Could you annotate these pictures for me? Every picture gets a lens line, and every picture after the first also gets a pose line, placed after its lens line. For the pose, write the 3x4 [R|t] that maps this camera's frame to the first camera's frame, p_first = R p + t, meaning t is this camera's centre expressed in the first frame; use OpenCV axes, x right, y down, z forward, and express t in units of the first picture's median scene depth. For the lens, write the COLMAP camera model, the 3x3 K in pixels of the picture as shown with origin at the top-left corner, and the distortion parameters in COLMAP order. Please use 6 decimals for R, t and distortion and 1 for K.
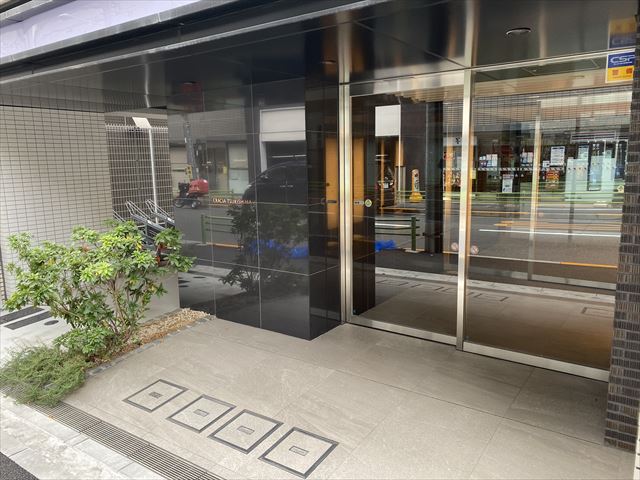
lens RADIAL K [[486.1, 0, 321.6], [0, 486.1, 235.0], [0, 0, 1]] dist [0.011836, -0.001088]
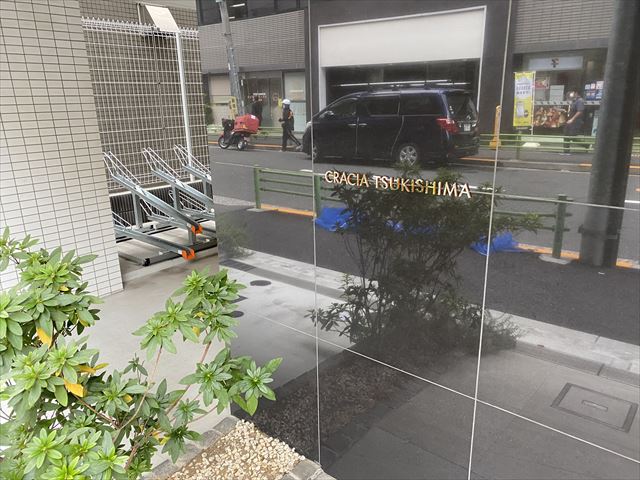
lens RADIAL K [[486.1, 0, 323.1], [0, 486.1, 243.0], [0, 0, 1]] dist [0.011836, -0.001088]
pose [[0.996400, 0.027284, -0.080262, -0.054021], [-0.015646, 0.989714, 0.142202, -0.020186], [0.083316, -0.140435, 0.986578, 0.181108]]
